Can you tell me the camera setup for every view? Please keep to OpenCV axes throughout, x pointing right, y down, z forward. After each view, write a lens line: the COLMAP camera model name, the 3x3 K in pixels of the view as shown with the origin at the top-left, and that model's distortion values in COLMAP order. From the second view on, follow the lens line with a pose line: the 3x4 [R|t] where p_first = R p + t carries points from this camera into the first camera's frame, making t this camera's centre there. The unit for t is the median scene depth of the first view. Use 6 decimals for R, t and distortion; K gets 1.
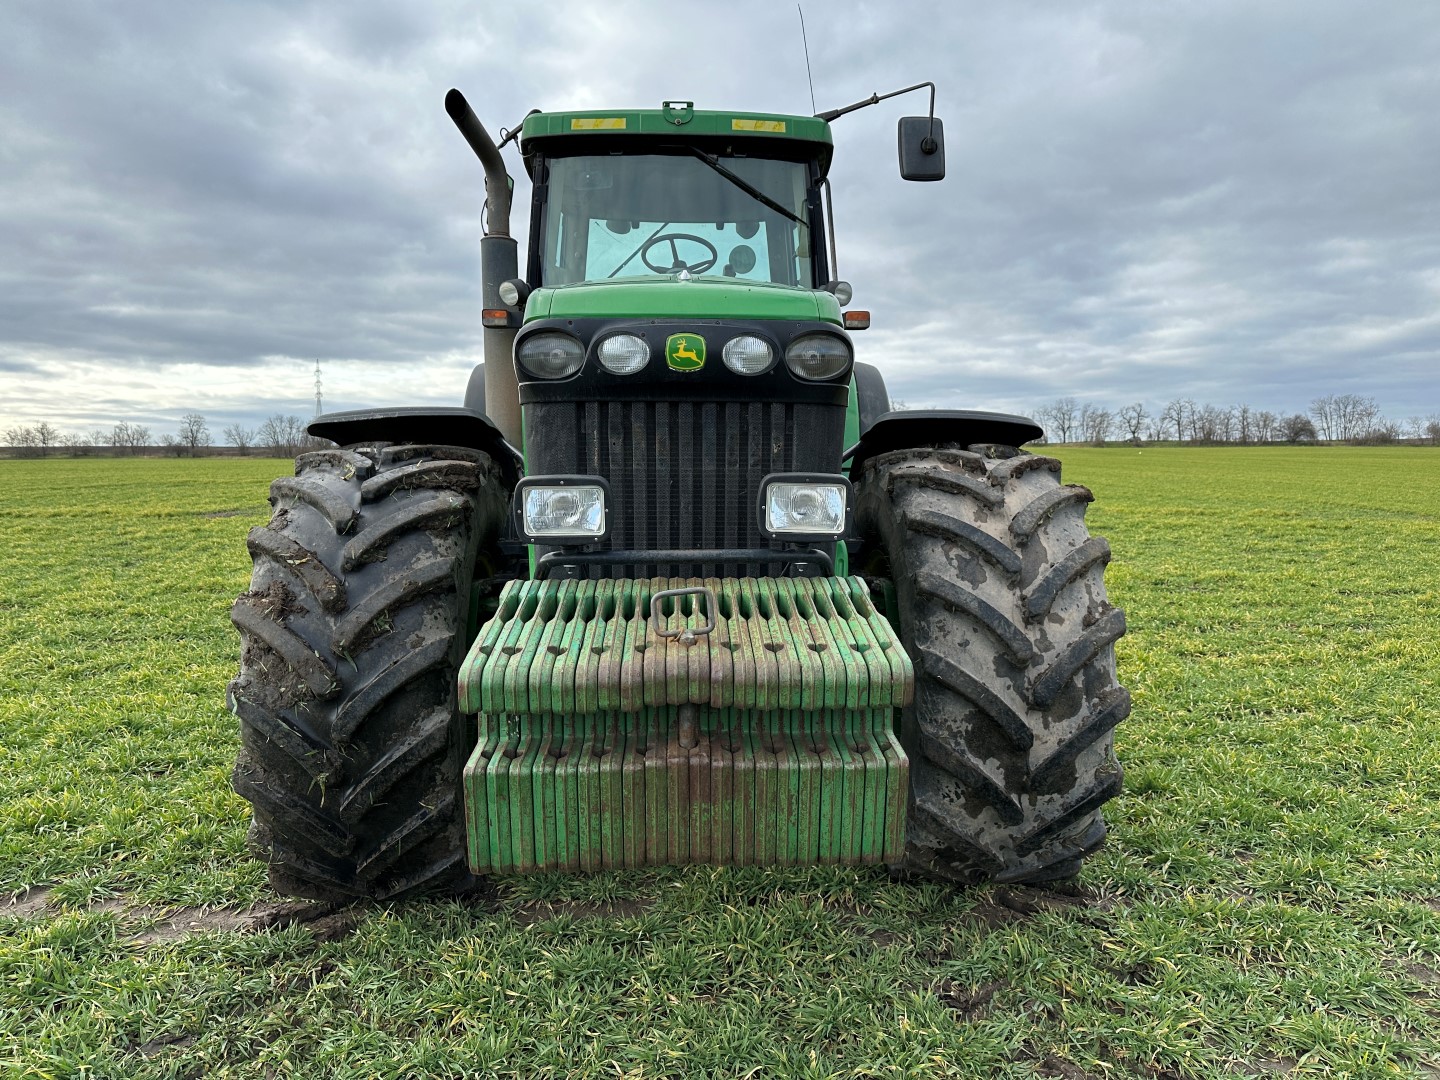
lens RADIAL K [[1000.4, 0, 718.5], [0, 1000.4, 534.9], [0, 0, 1]] dist [0.103035, -0.145349]
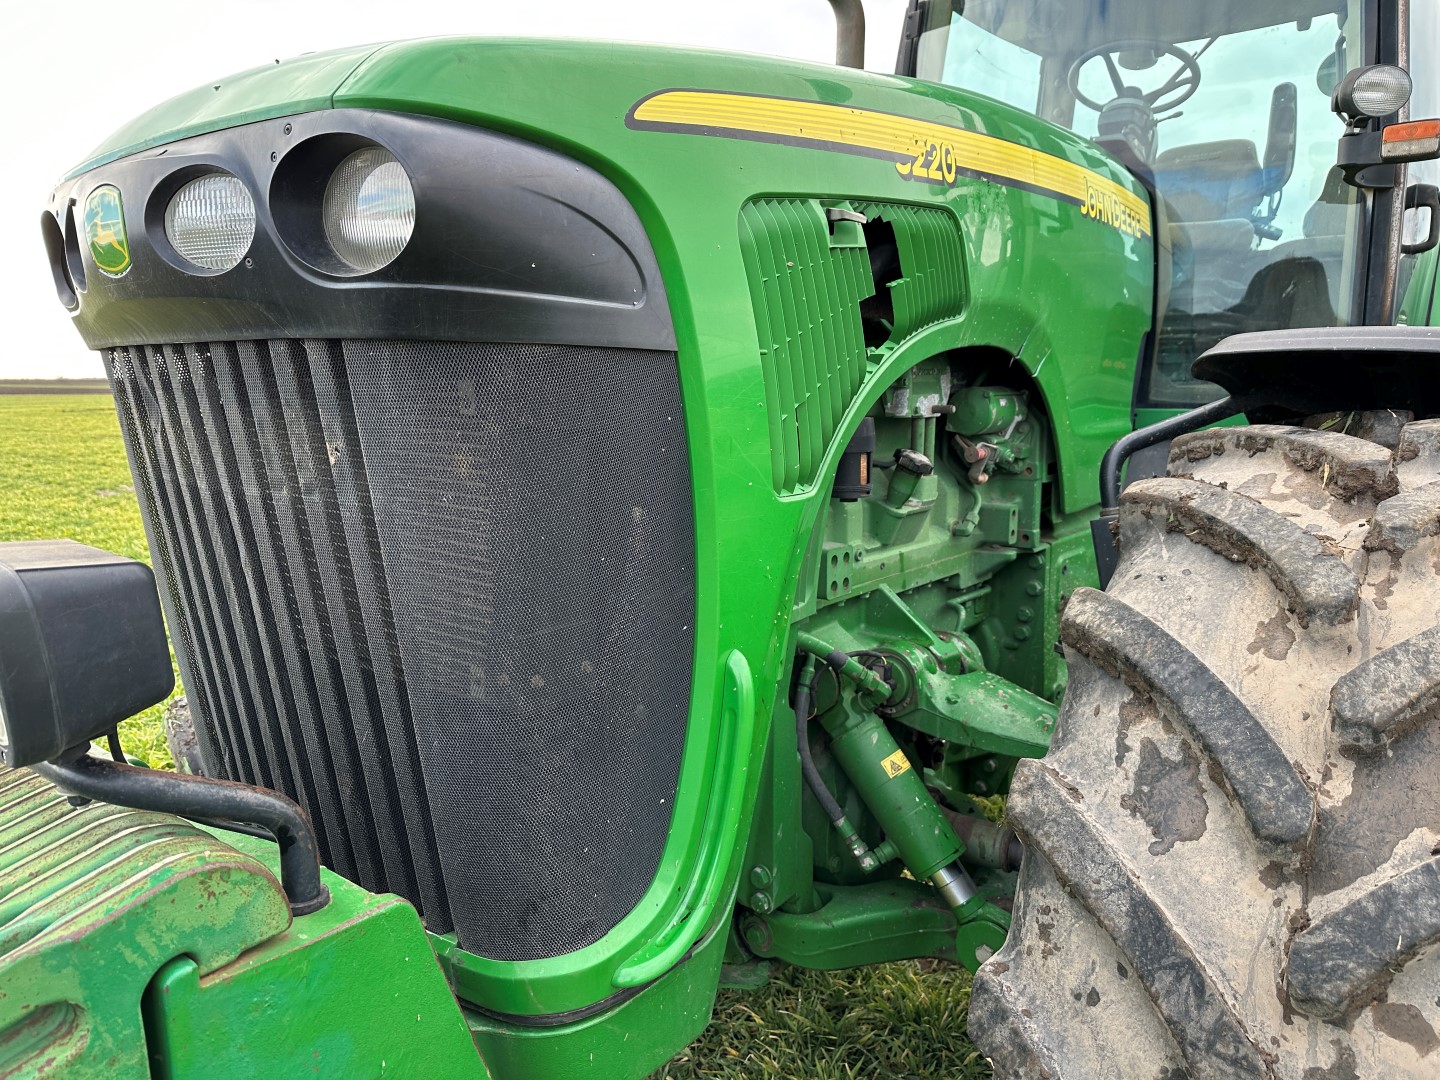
lens RADIAL K [[1034.2, 0, 716.2], [0, 1034.2, 529.2], [0, 0, 1]] dist [-0.012717, 0.008807]
pose [[0.766626, 0.100642, -0.634158, 0.352296], [-0.055854, 0.994349, 0.090284, -0.082126], [0.639660, -0.033794, 0.767914, 0.626094]]
